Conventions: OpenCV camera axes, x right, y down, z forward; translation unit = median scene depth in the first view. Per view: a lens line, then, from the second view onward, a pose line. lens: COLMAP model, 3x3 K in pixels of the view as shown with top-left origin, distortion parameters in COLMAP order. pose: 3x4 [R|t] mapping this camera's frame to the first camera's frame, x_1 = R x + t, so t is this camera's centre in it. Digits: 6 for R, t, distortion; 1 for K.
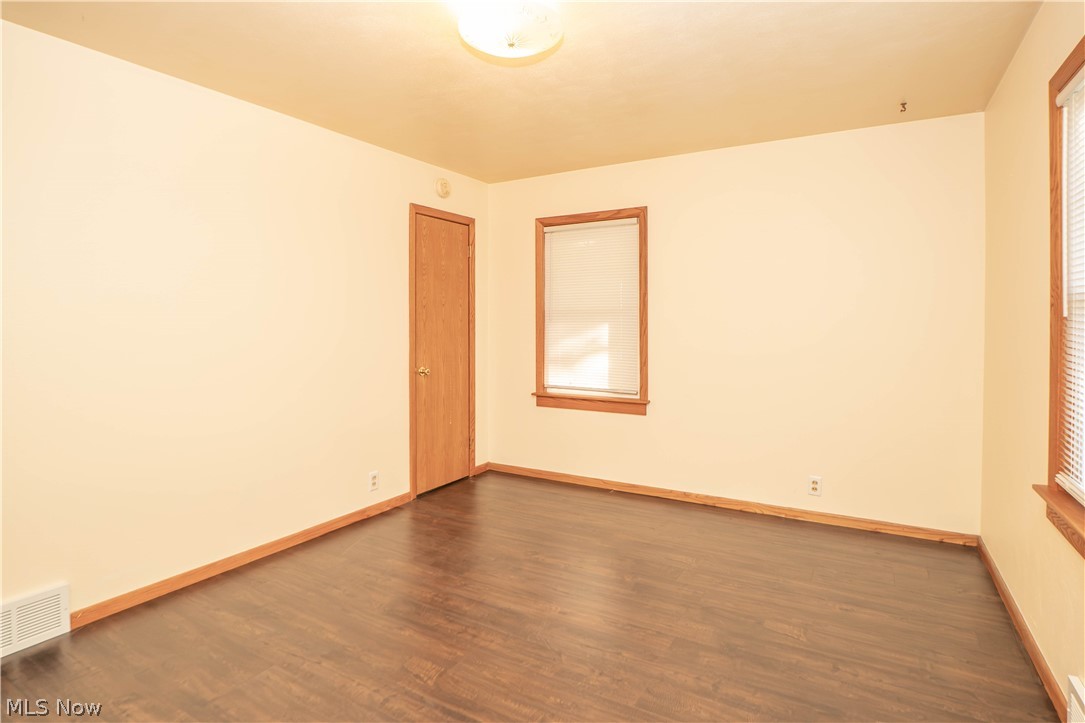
lens RADIAL K [[557.6, 0, 523.9], [0, 557.6, 322.6], [0, 0, 1]] dist [-0.035620, 0.001923]
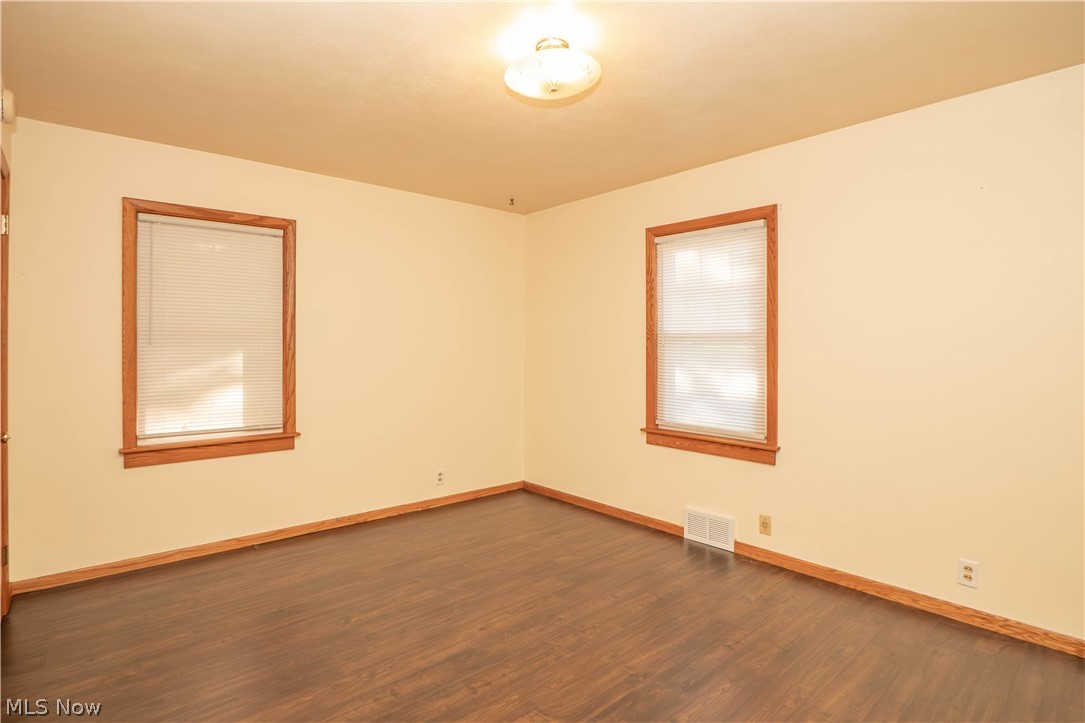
lens RADIAL K [[557.6, 0, 523.9], [0, 557.6, 322.6], [0, 0, 1]] dist [-0.035620, 0.001923]
pose [[0.316874, 0.038064, 0.947703, -0.603396], [0.003449, 0.999142, -0.041283, -0.002566], [-0.948461, 0.016350, 0.316471, 0.394091]]
